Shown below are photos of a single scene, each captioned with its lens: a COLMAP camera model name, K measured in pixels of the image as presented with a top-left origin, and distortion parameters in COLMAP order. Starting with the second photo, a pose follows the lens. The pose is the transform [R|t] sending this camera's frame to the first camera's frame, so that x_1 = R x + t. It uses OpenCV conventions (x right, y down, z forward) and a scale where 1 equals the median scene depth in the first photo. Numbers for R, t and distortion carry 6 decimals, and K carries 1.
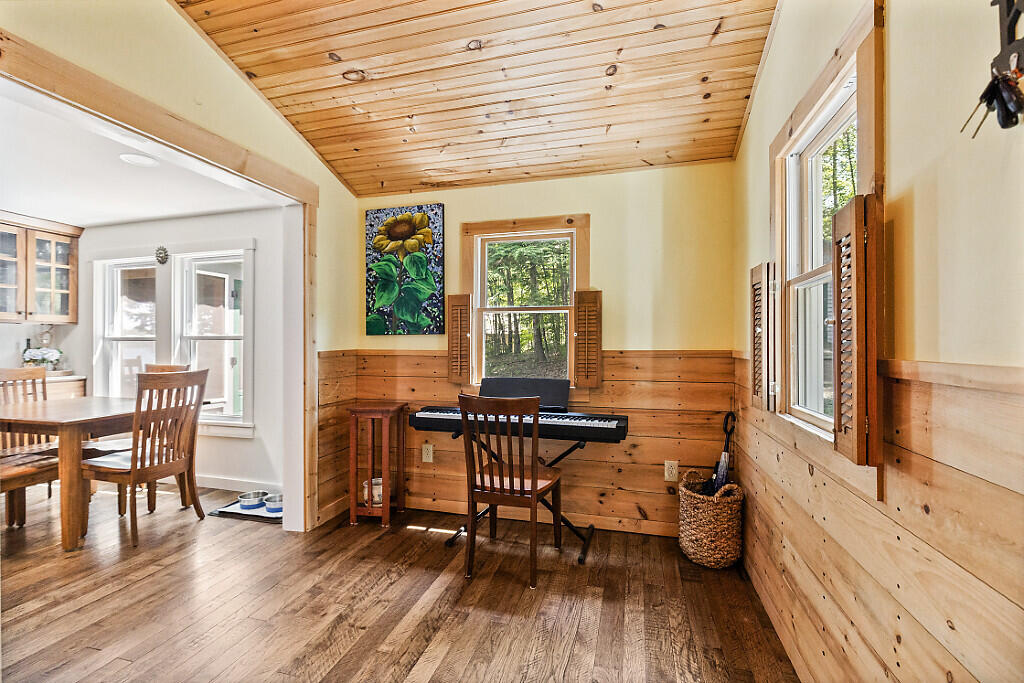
lens RADIAL K [[466.6, 0, 505.3], [0, 466.6, 344.6], [0, 0, 1]] dist [0.000334, 0.000475]
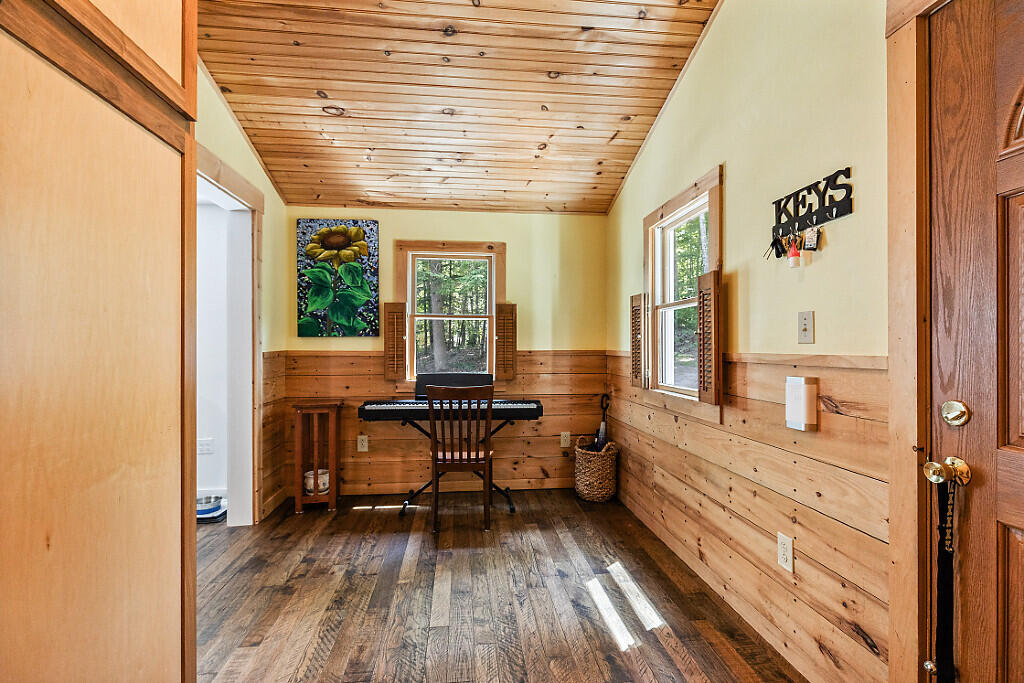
lens RADIAL K [[473.1, 0, 508.5], [0, 473.1, 347.9], [0, 0, 1]] dist [0.000650, -0.001784]
pose [[0.926443, 0.000177, 0.376435, -0.345805], [-0.000524, 1.000000, 0.000817, 0.004678], [-0.376435, -0.000954, 0.926443, -0.227537]]
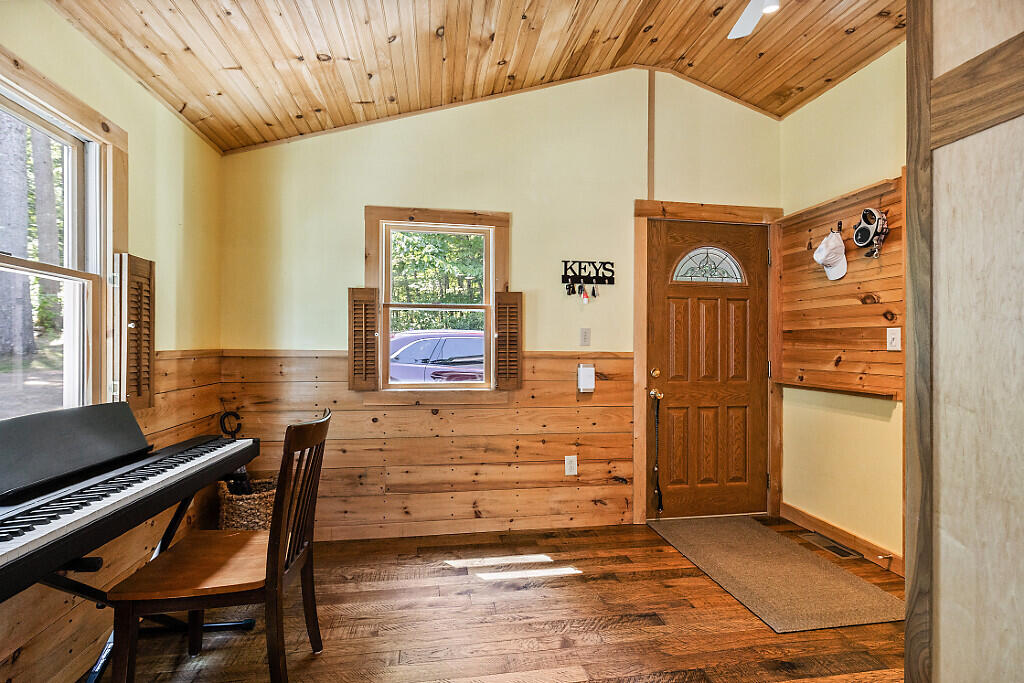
lens RADIAL K [[466.6, 0, 520.8], [0, 466.6, 343.9], [0, 0, 1]] dist [0.000334, 0.000475]
pose [[-0.457214, 0.003082, 0.889351, -0.714976], [-0.006391, 0.999957, -0.006750, 0.003670], [-0.889334, -0.008770, -0.457175, 0.950303]]
